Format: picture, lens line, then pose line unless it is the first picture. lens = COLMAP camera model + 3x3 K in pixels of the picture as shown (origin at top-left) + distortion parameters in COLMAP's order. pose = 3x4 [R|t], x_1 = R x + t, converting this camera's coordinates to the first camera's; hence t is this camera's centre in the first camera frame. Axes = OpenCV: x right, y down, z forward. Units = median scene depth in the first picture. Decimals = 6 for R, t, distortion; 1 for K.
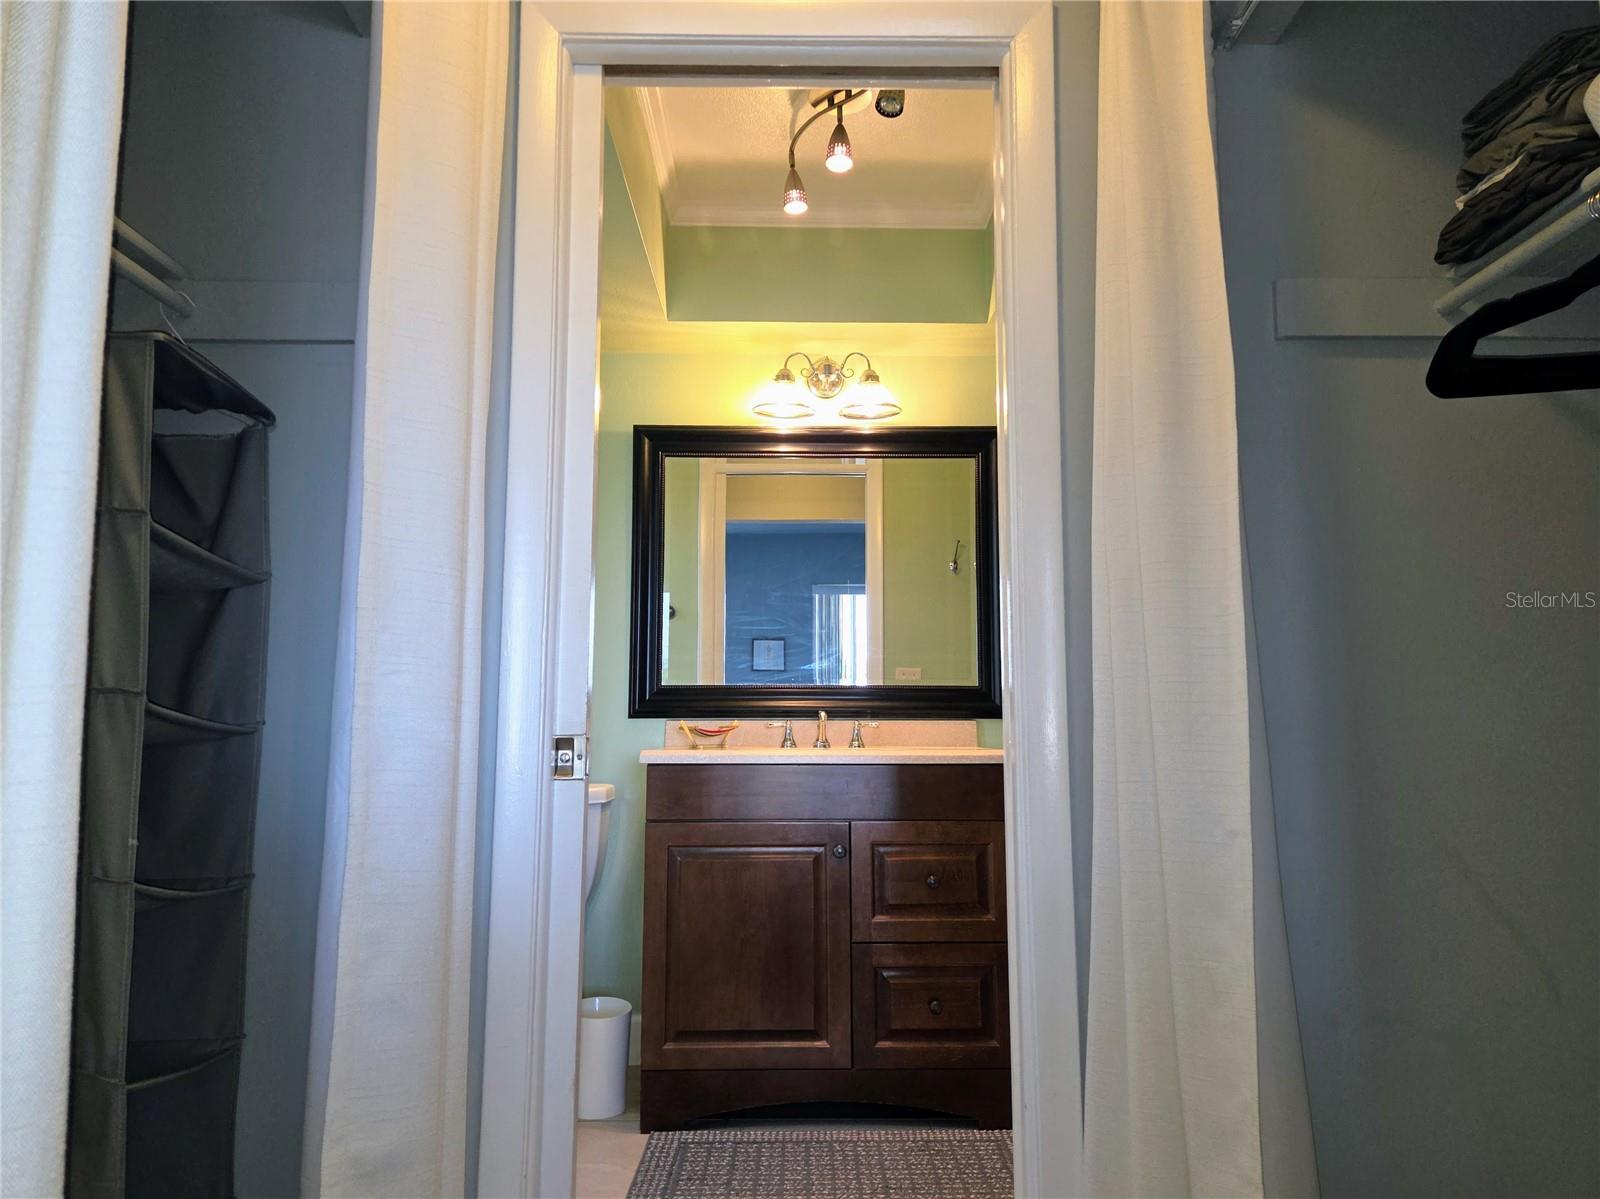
lens RADIAL K [[1065.9, 0, 793.4], [0, 1065.9, 597.0], [0, 0, 1]] dist [0.059632, -0.051598]
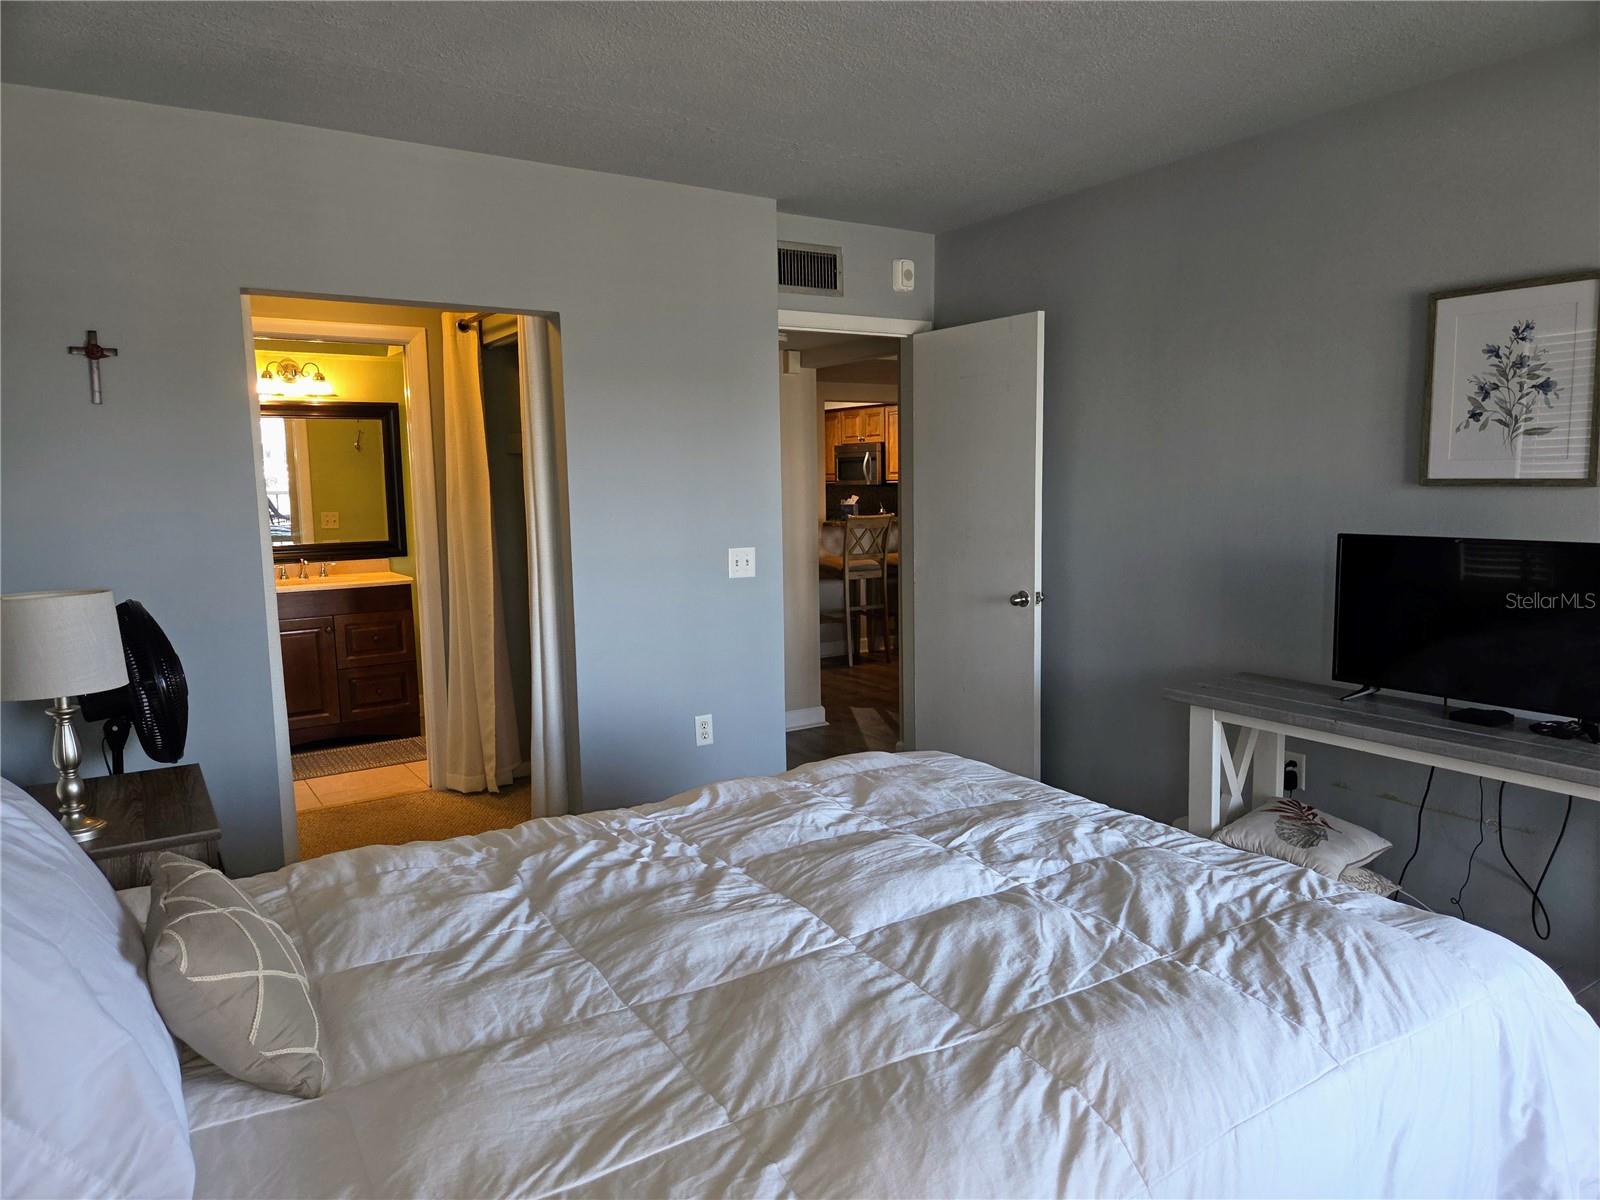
lens RADIAL K [[1096.5, 0, 800.0], [0, 1096.5, 600.0], [0, 0, 1]] dist [0.076412, -0.055420]
pose [[0.839369, -0.083023, 0.537183, -0.317367], [-0.048052, 0.973064, 0.225473, -0.329636], [-0.541433, -0.215068, 0.812771, -1.167958]]
